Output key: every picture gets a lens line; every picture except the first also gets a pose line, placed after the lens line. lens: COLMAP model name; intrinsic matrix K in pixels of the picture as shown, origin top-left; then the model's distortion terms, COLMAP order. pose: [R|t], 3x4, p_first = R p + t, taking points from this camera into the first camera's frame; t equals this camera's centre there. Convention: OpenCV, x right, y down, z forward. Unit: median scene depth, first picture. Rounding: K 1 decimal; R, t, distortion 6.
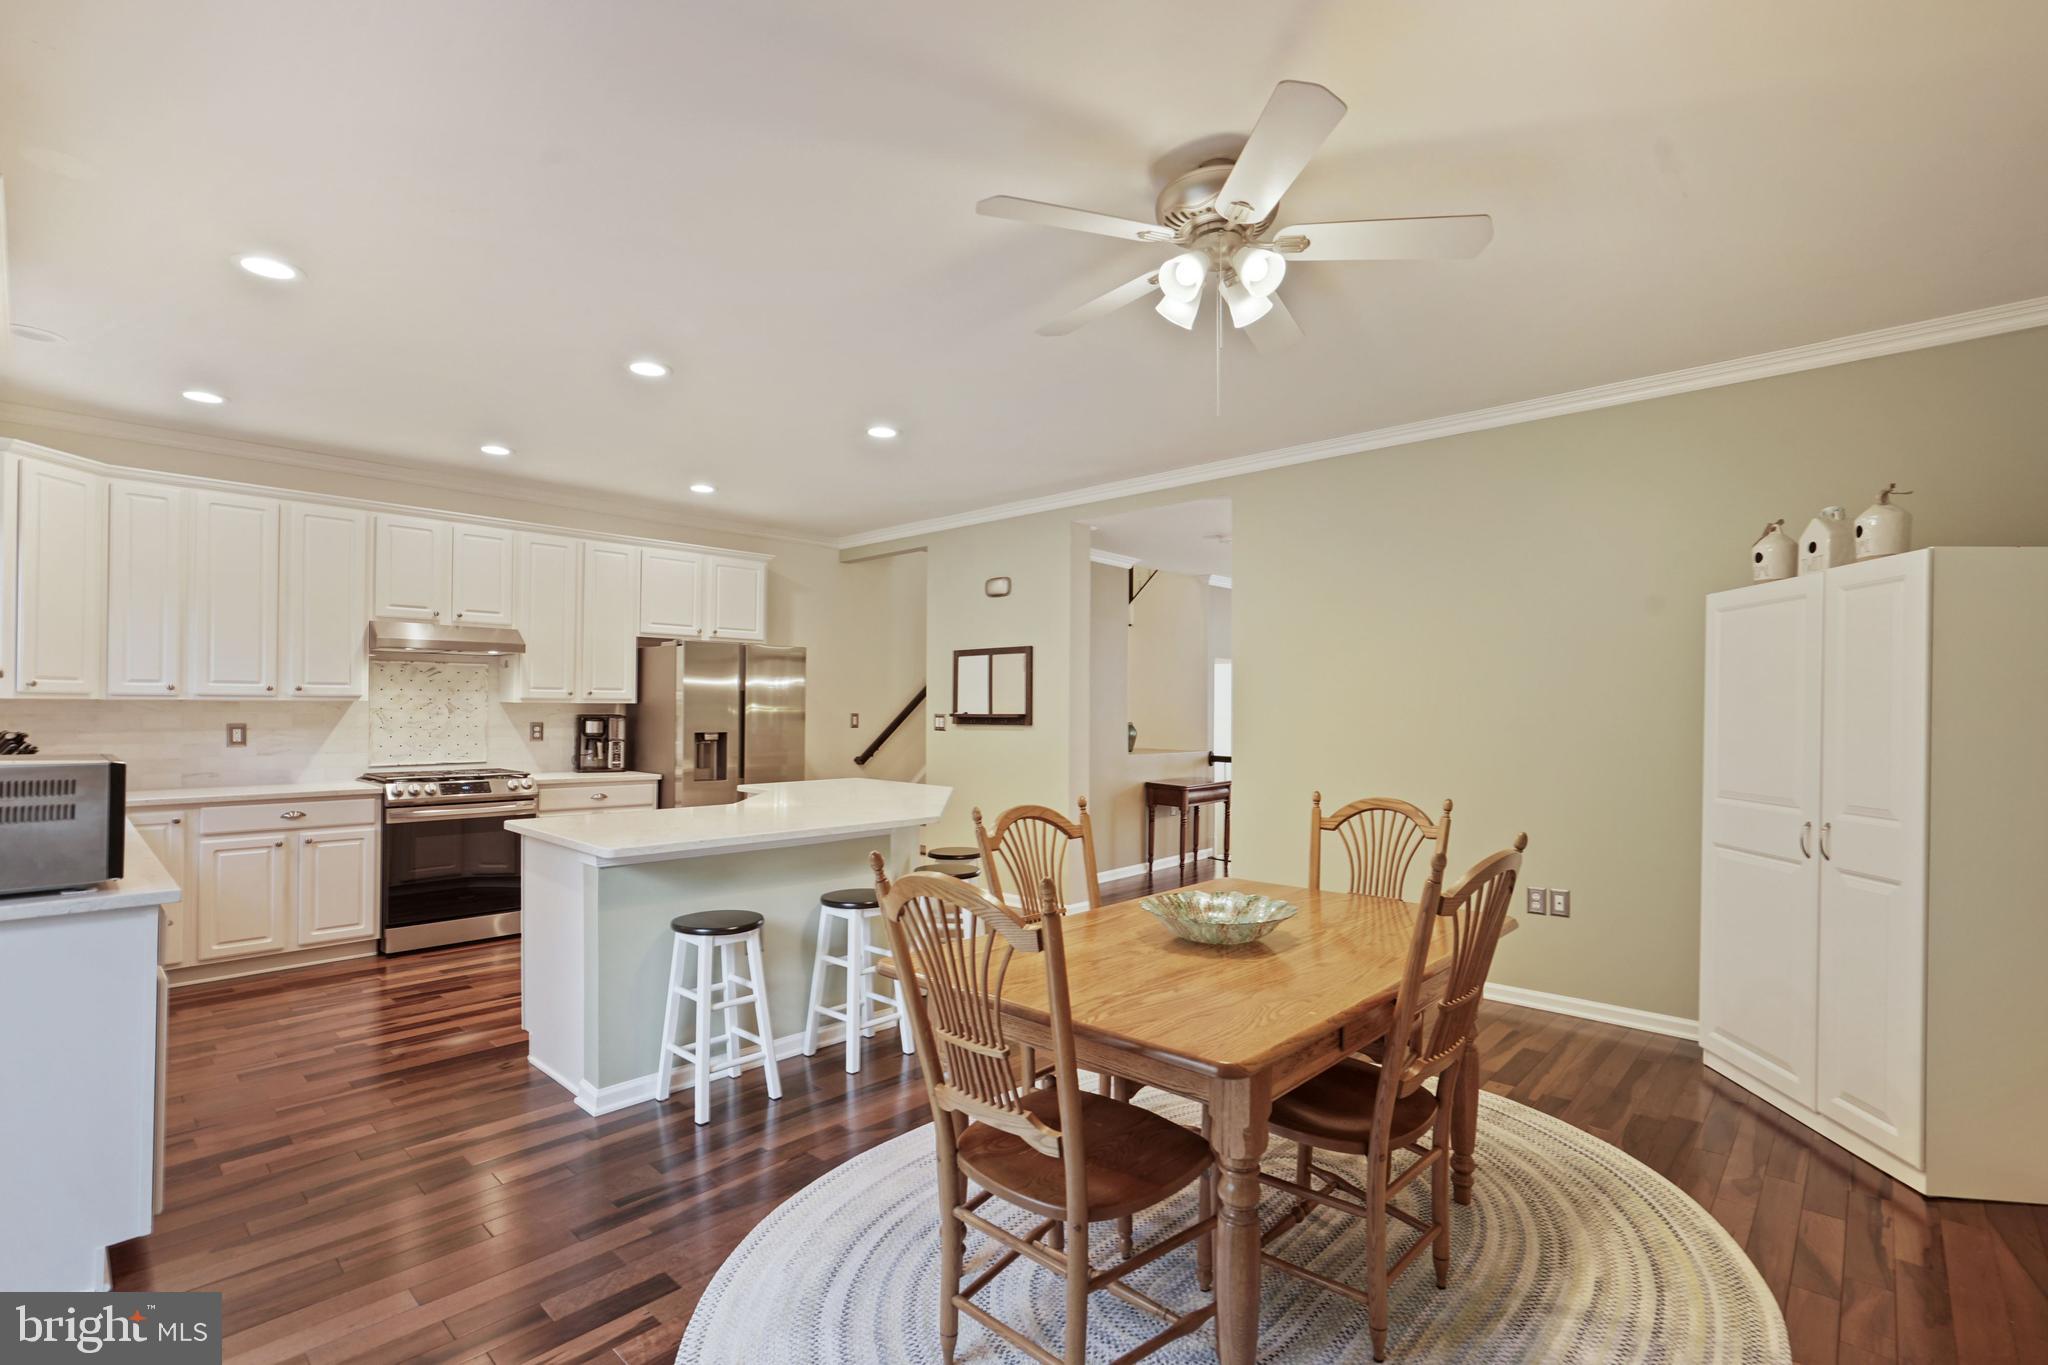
lens RADIAL K [[944.4, 0, 1024.0], [0, 944.4, 682.5], [0, 0, 1]] dist [-0.037721, 0.017421]
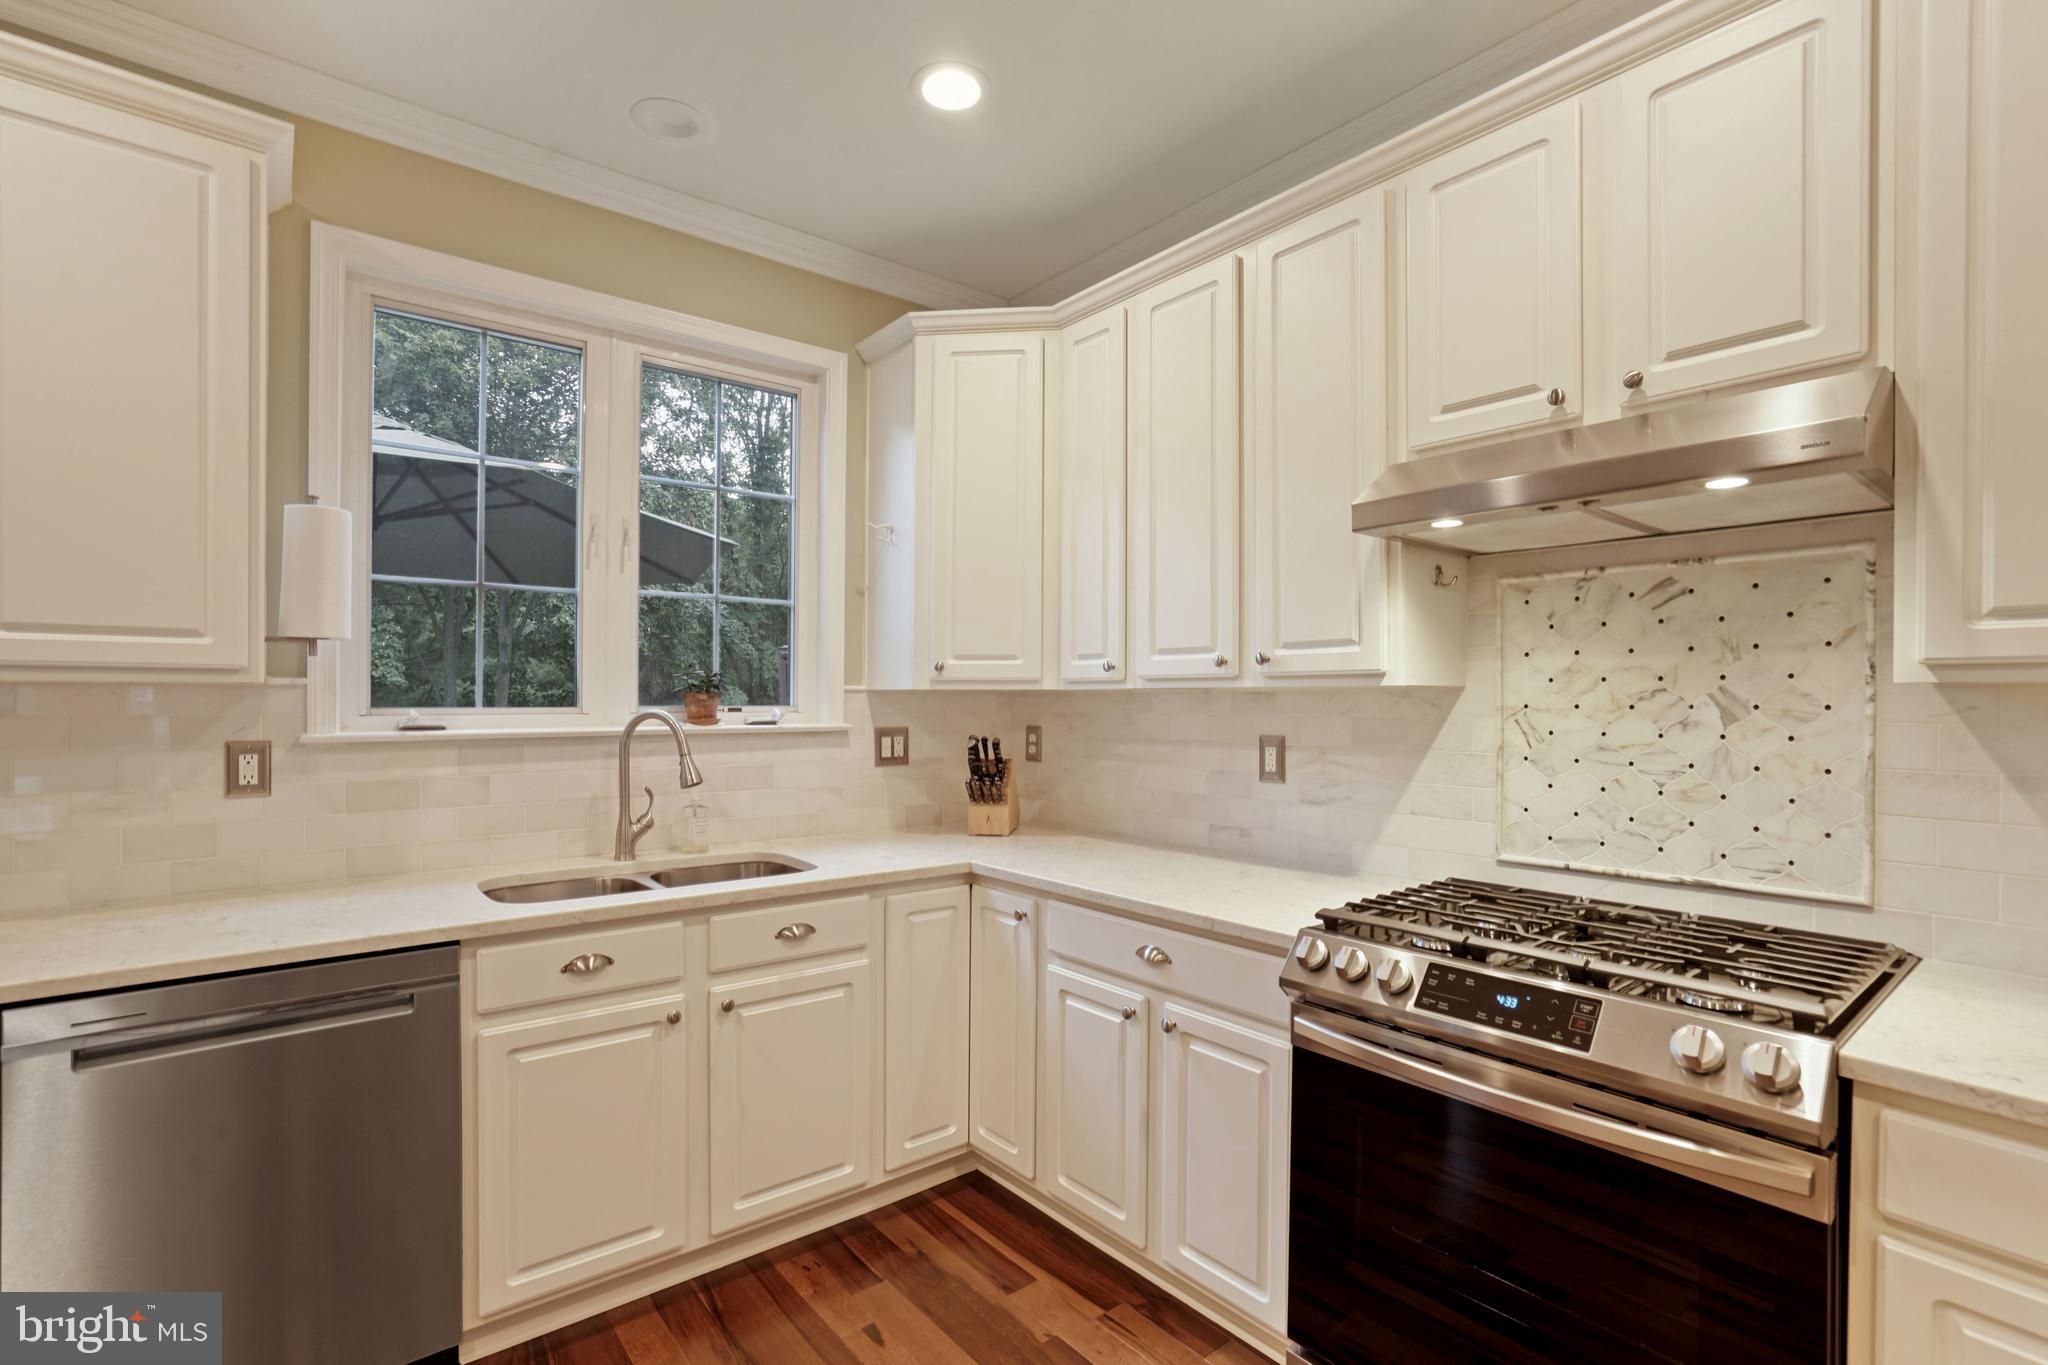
lens RADIAL K [[955.5, 0, 1021.5], [0, 955.5, 693.4], [0, 0, 1]] dist [-0.032357, 0.018640]
pose [[-0.138721, -0.009934, -0.990282, -0.304961], [0.023962, 0.999623, -0.013384, 0.023958], [0.990042, -0.025586, -0.138431, 0.893953]]
